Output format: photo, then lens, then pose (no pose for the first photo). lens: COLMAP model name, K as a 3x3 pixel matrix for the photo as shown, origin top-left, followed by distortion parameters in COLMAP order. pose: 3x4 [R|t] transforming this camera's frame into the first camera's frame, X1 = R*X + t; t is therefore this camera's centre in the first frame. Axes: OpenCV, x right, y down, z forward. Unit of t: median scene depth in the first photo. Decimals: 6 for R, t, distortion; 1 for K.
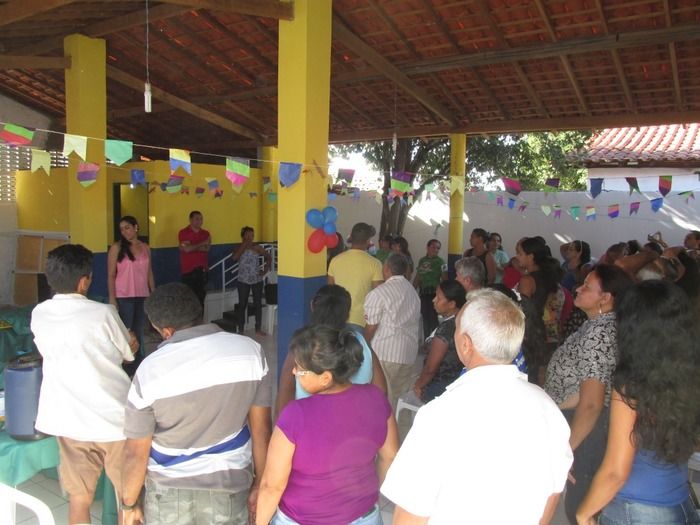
lens RADIAL K [[585.6, 0, 351.9], [0, 585.6, 262.3], [0, 0, 1]] dist [-0.030449, 0.010704]
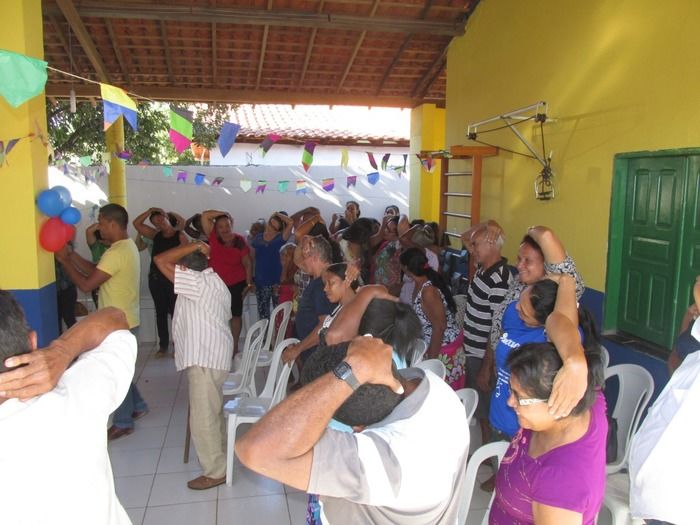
lens RADIAL K [[585.6, 0, 351.9], [0, 585.6, 262.3], [0, 0, 1]] dist [-0.030449, 0.010704]
pose [[0.704295, -0.109851, 0.701357, -0.210153], [0.076960, 0.993947, 0.078396, -0.021039], [-0.705724, -0.001238, 0.708486, 0.161739]]
